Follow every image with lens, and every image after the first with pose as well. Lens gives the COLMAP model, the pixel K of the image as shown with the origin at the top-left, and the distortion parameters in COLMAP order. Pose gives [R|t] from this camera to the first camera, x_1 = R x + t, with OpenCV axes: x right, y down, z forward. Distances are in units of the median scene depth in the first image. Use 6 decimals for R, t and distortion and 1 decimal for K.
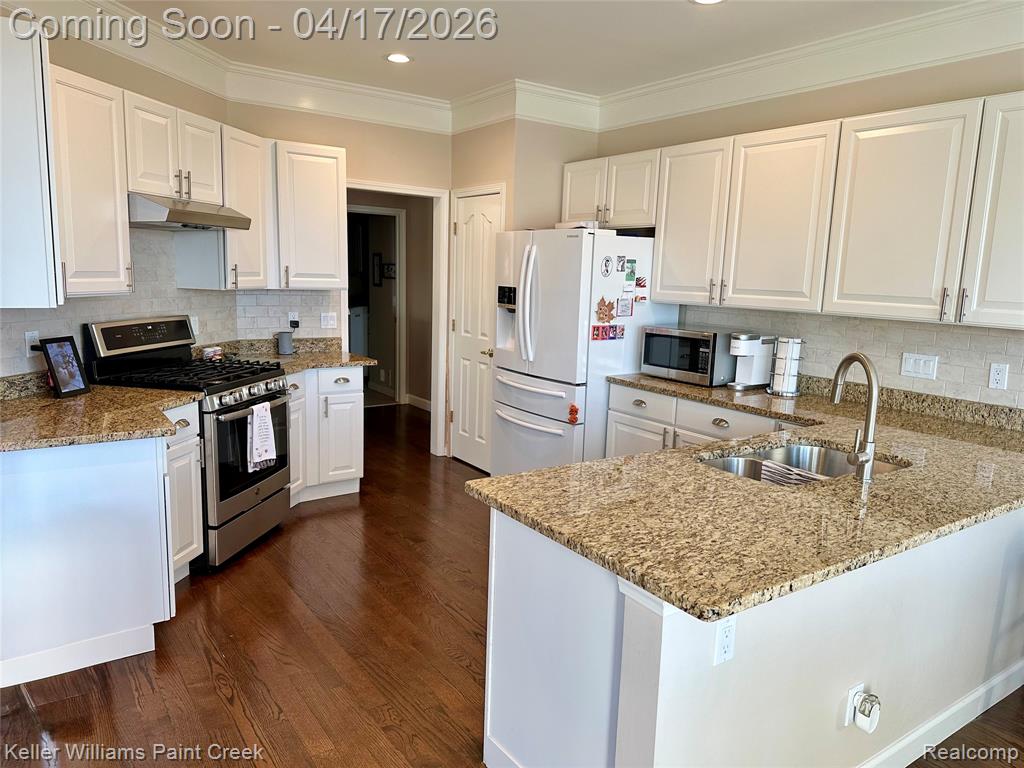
lens RADIAL K [[712.7, 0, 512.8], [0, 712.7, 384.2], [0, 0, 1]] dist [0.010384, -0.015709]
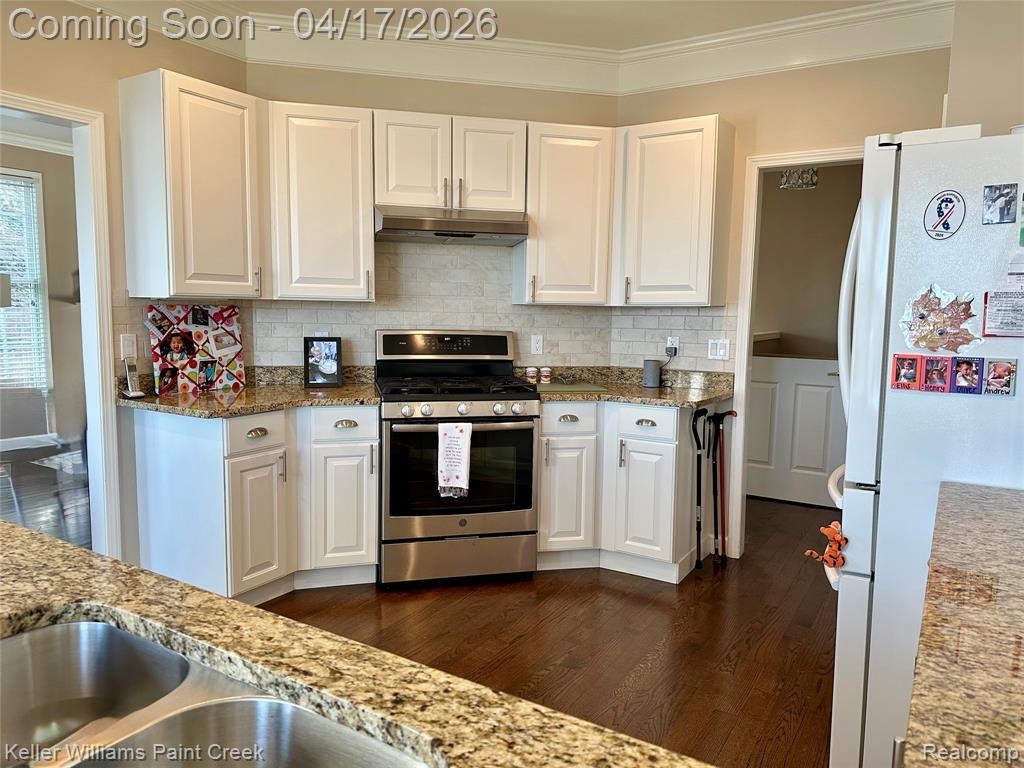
lens RADIAL K [[712.7, 0, 511.2], [0, 712.7, 386.7], [0, 0, 1]] dist [0.010384, -0.015709]
pose [[0.381132, 0.068774, -0.921959, 0.421650], [-0.147497, 0.988980, 0.012799, -0.033767], [0.912679, 0.131108, 0.387075, 0.613772]]
